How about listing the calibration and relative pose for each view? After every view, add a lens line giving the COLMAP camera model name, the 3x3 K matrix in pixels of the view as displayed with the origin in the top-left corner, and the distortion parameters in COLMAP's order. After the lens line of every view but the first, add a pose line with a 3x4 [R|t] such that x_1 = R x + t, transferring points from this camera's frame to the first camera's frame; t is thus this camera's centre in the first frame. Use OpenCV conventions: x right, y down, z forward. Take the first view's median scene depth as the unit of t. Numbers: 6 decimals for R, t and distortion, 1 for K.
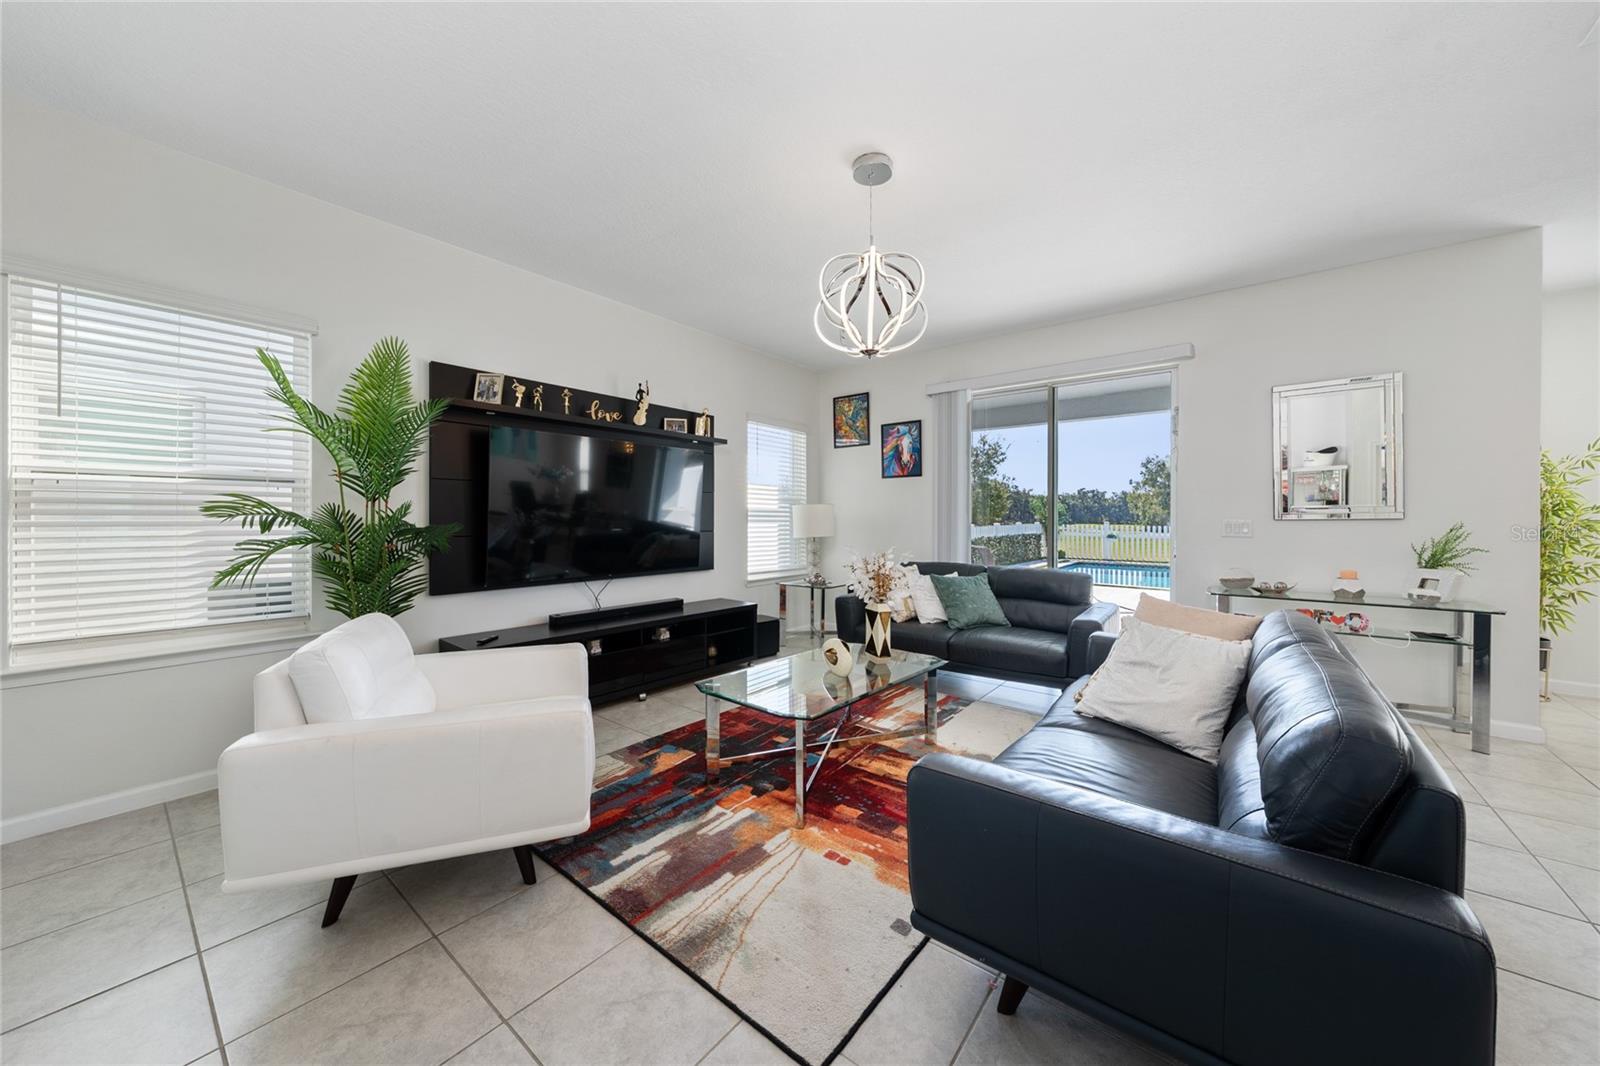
lens RADIAL K [[564.5, 0, 800.0], [0, 564.5, 533.0], [0, 0, 1]] dist [-0.000466, -0.000041]
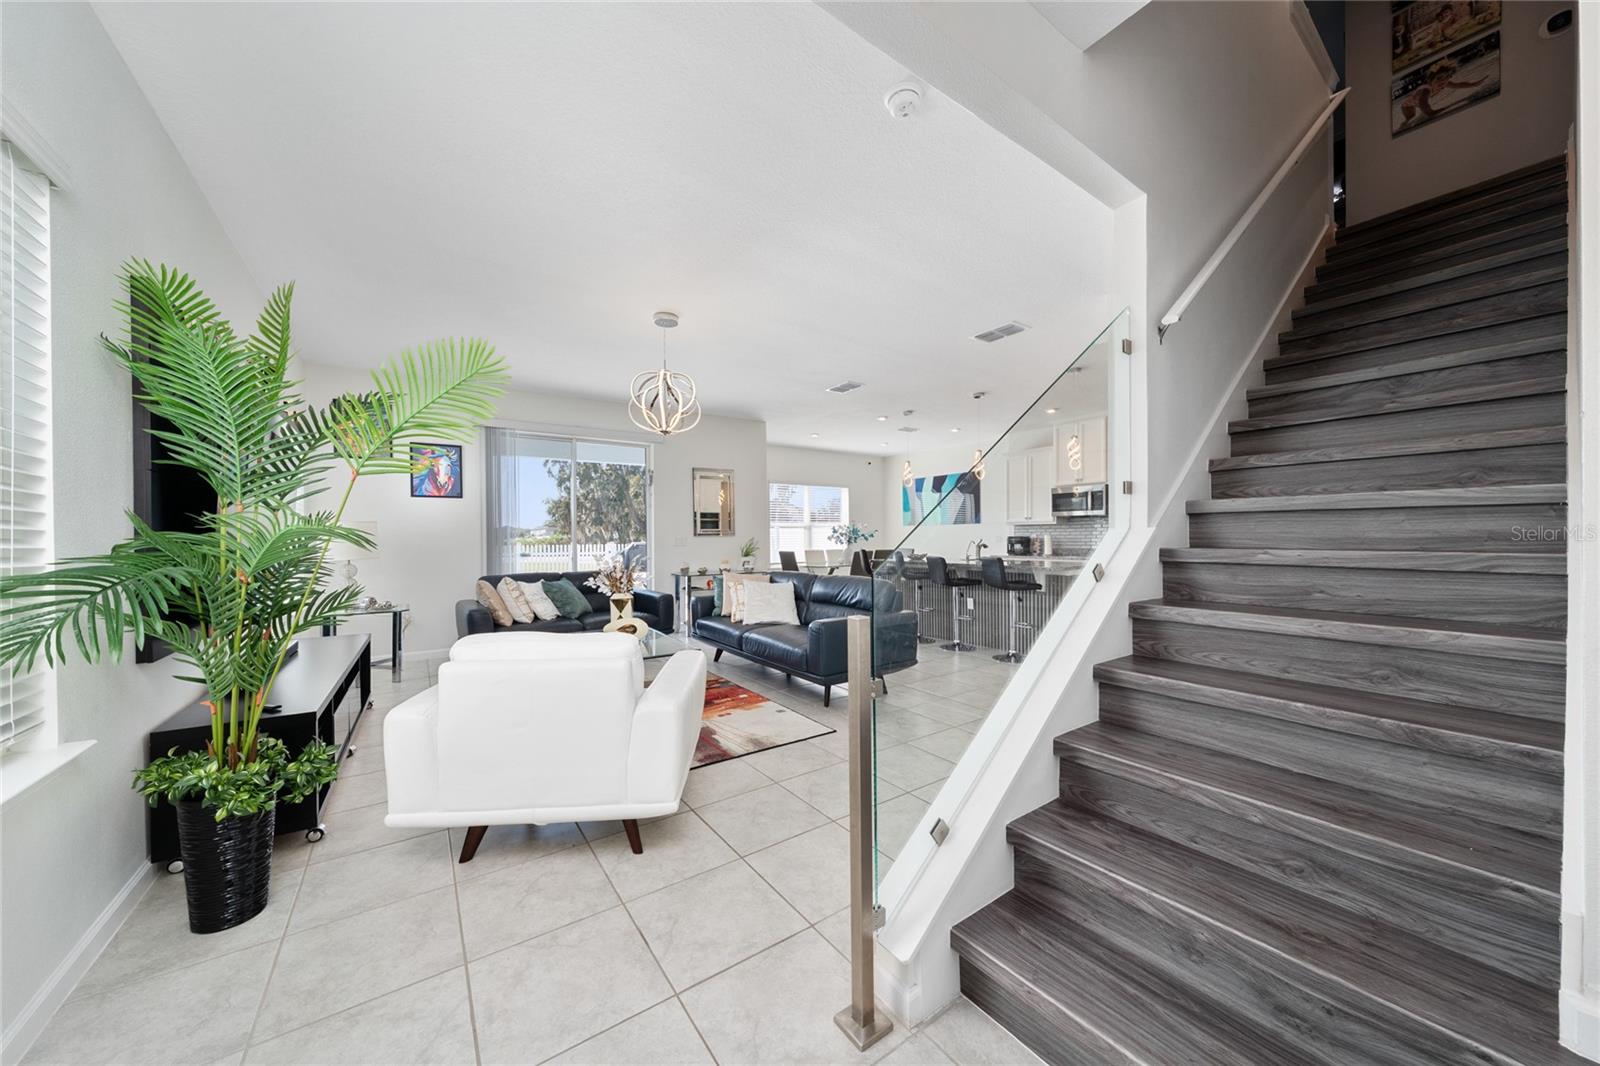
lens RADIAL K [[551.2, 0, 801.3], [0, 551.2, 553.8], [0, 0, 1]] dist [-0.000263, -0.000045]
pose [[0.272150, -0.030459, 0.961773, -0.892599], [0.033929, 0.999181, 0.022043, 0.006154], [-0.961656, 0.026632, 0.272961, 0.135686]]
